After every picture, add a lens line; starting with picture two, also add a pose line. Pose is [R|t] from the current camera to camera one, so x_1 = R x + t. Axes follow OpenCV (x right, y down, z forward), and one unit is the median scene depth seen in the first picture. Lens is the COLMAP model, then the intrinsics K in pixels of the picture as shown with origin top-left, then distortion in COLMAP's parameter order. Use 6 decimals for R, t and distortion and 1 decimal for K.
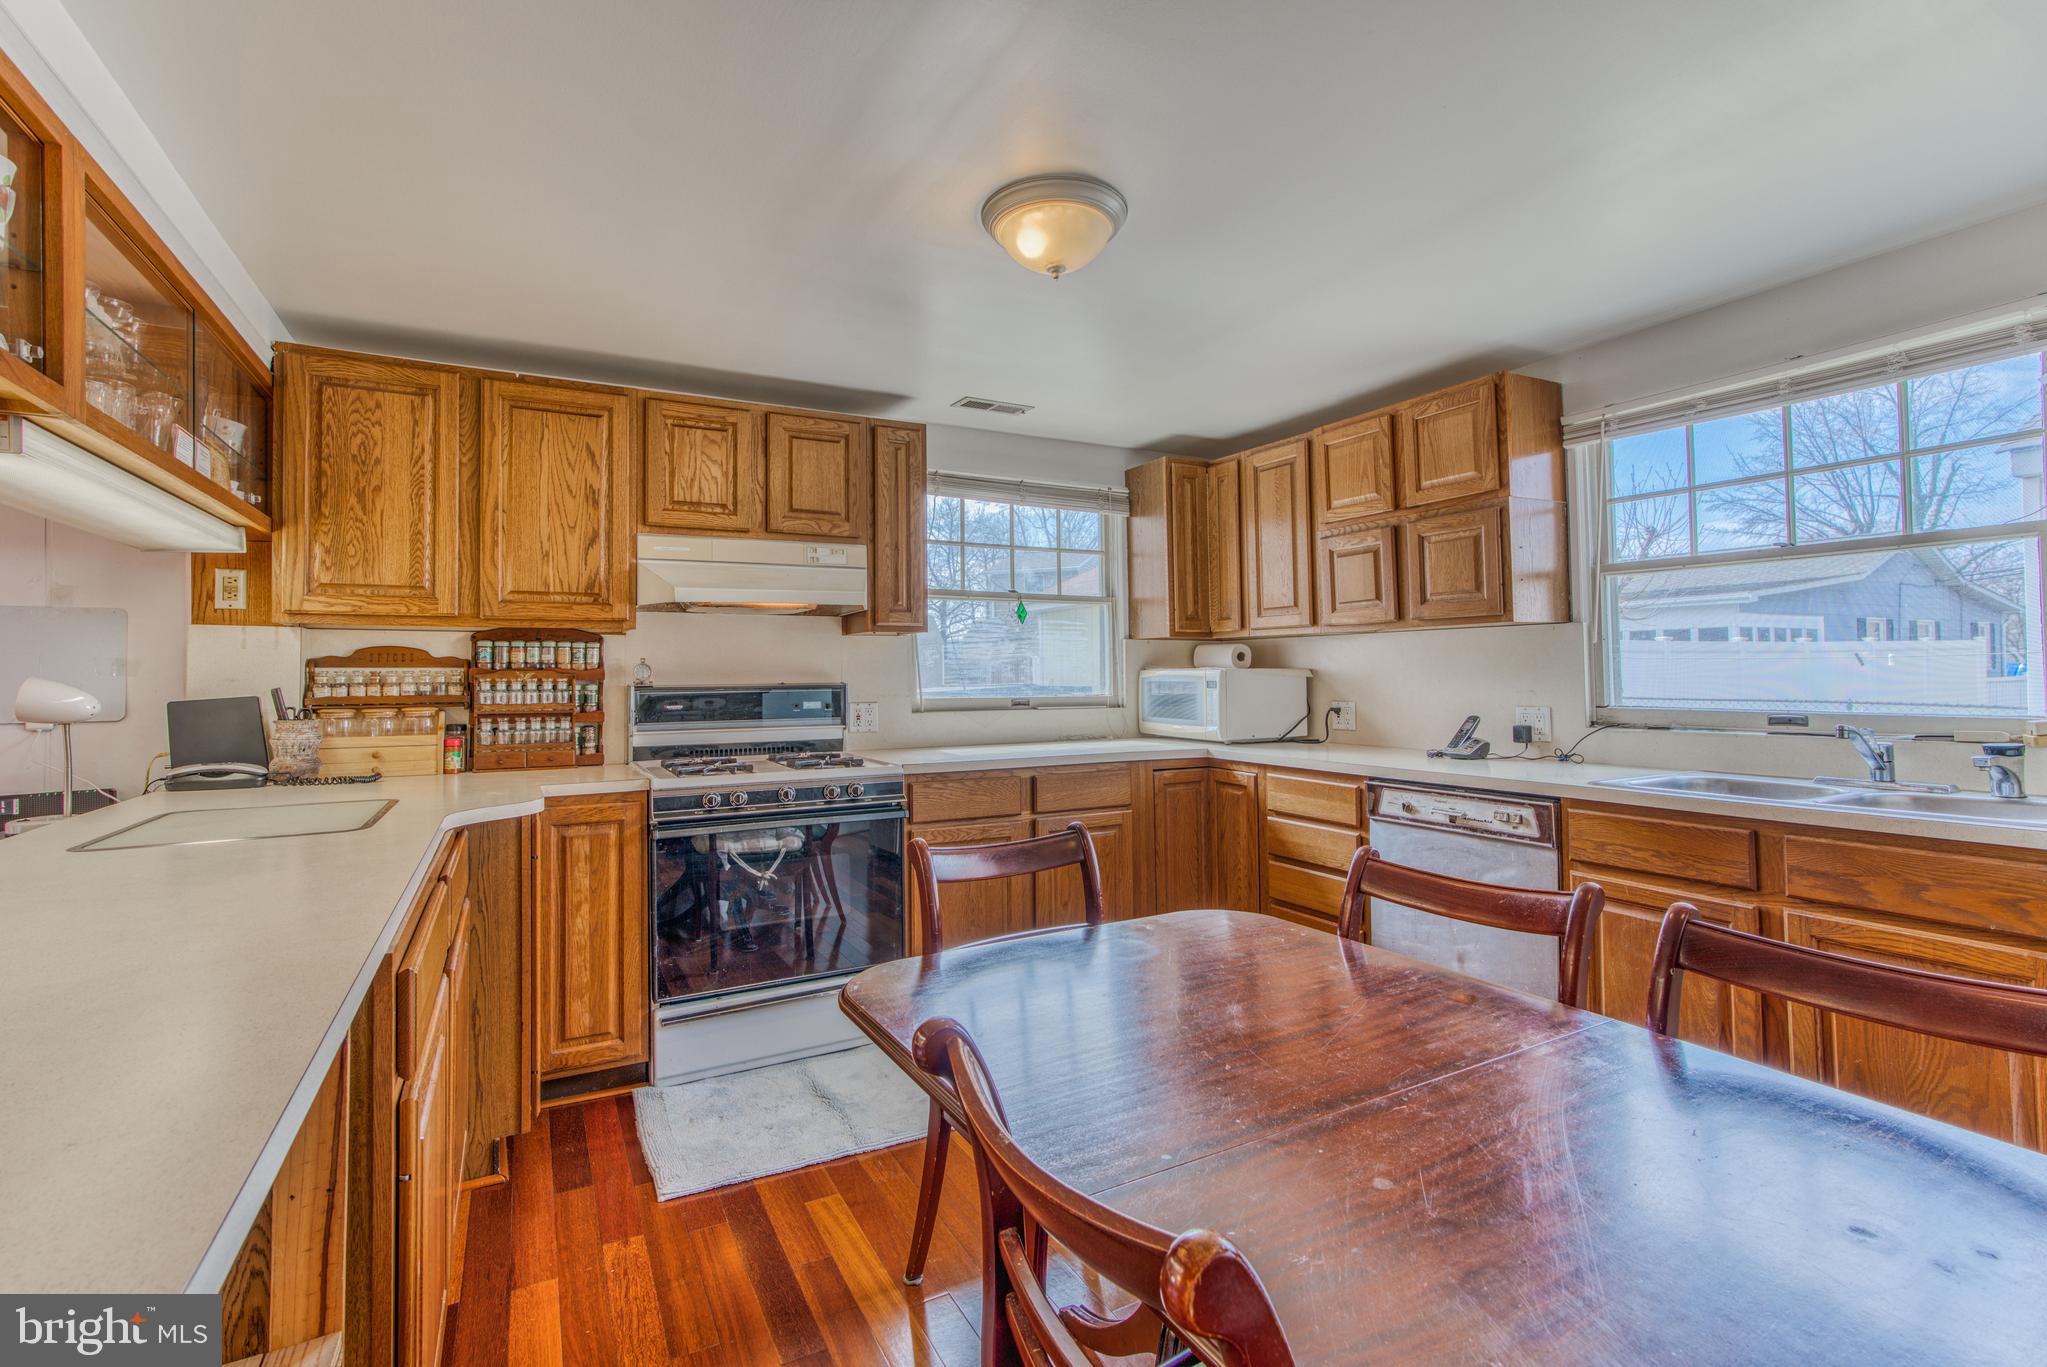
lens RADIAL K [[938.0, 0, 991.7], [0, 938.0, 660.1], [0, 0, 1]] dist [-0.001938, 0.016404]
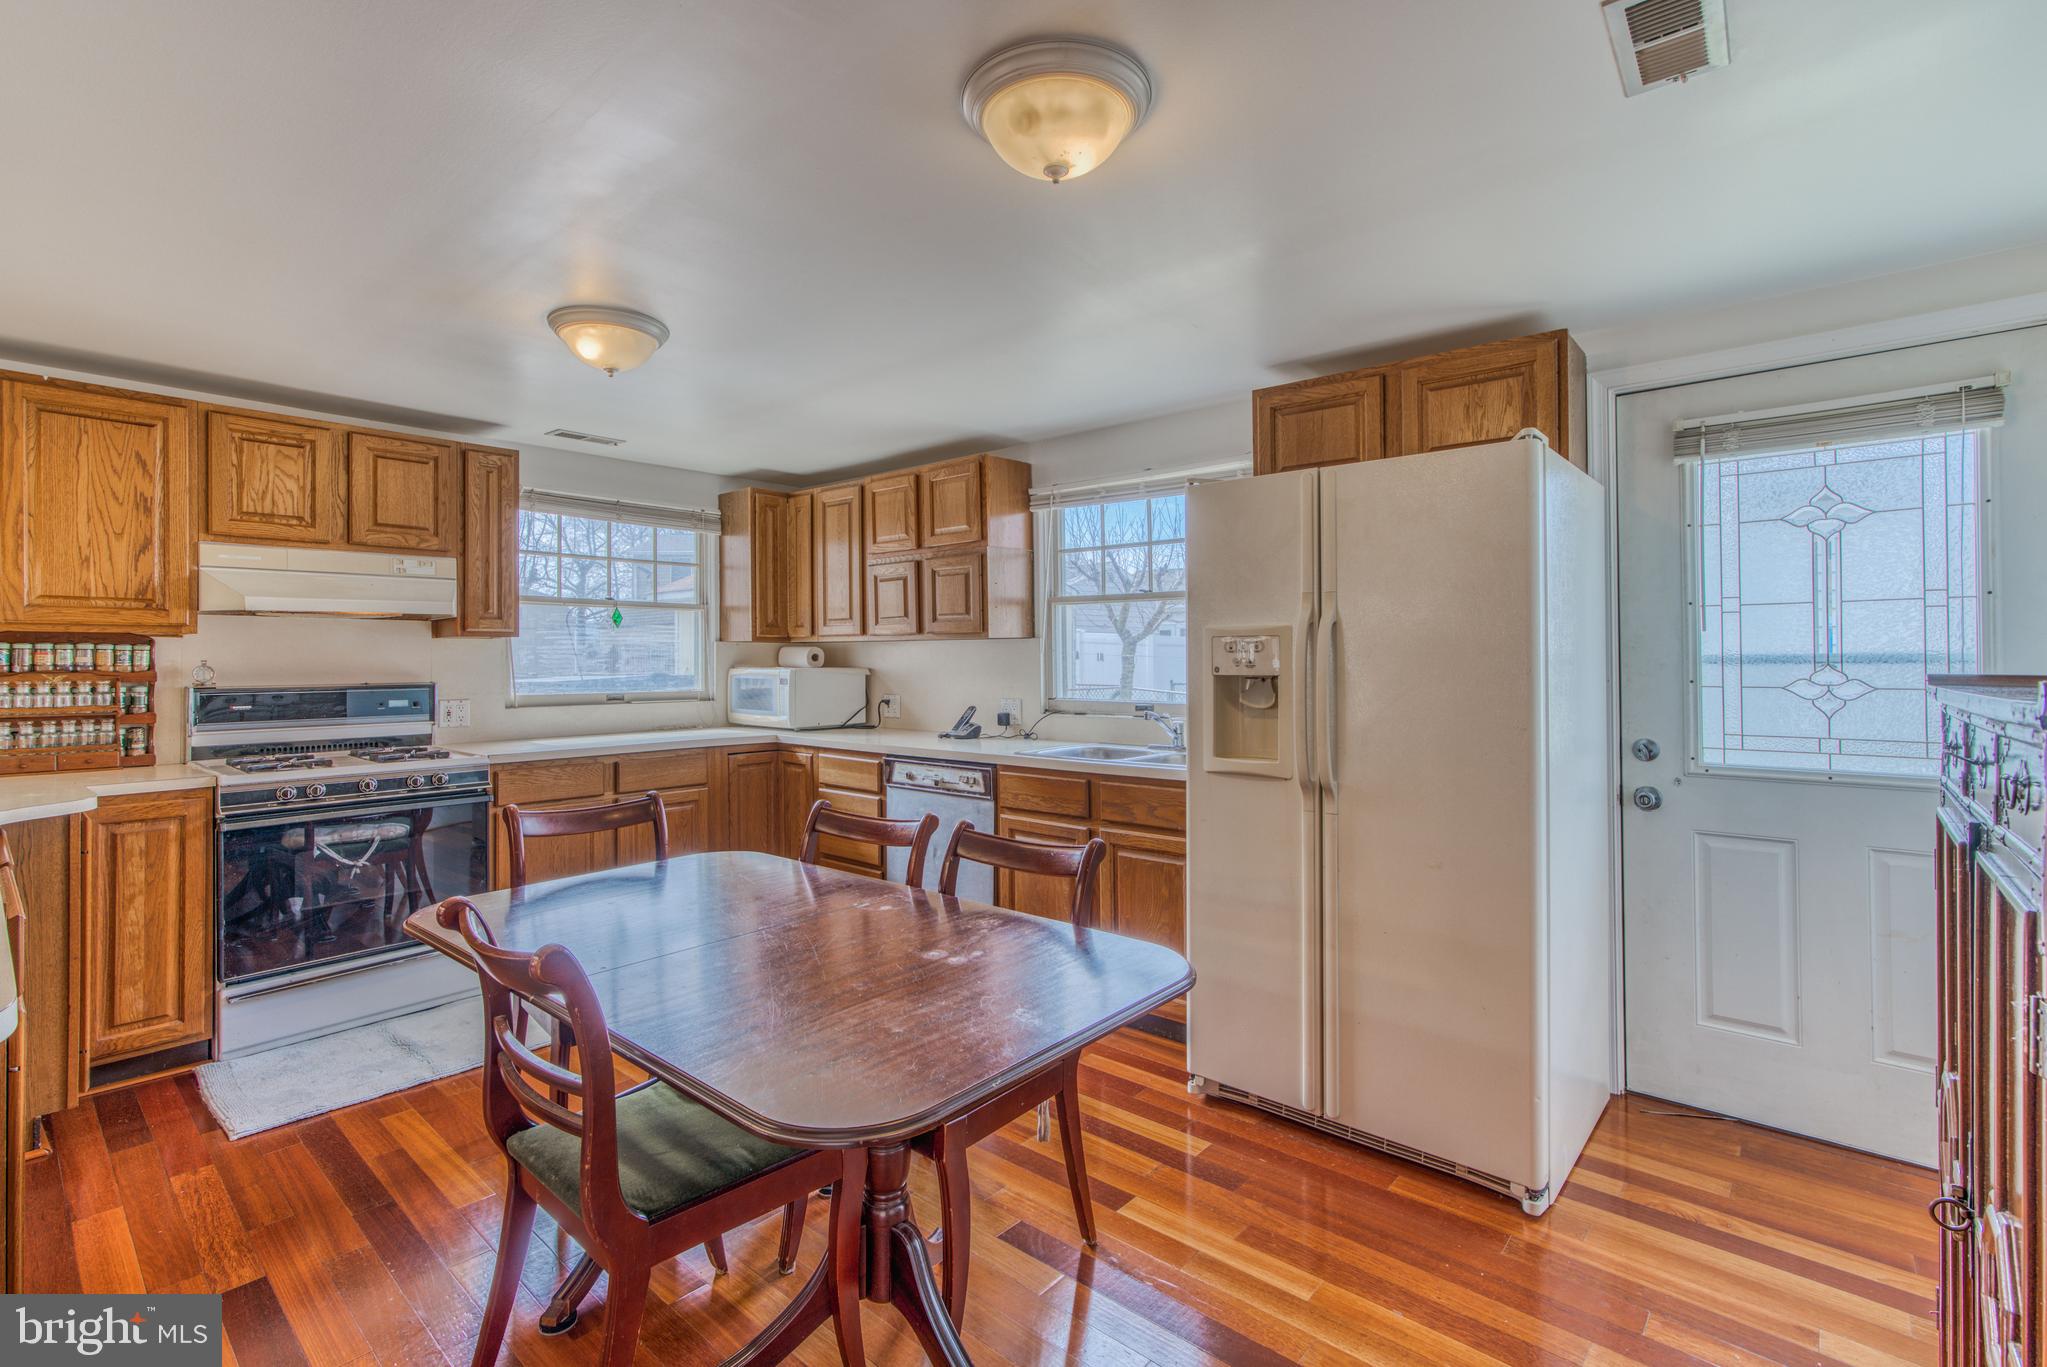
lens RADIAL K [[946.8, 0, 994.4], [0, 946.8, 657.2], [0, 0, 1]] dist [-0.002003, 0.017728]
pose [[0.937051, 0.006305, 0.349136, 0.077259], [-0.011105, 0.999869, 0.011747, -0.028194], [-0.349016, -0.014885, 0.936999, -0.290436]]
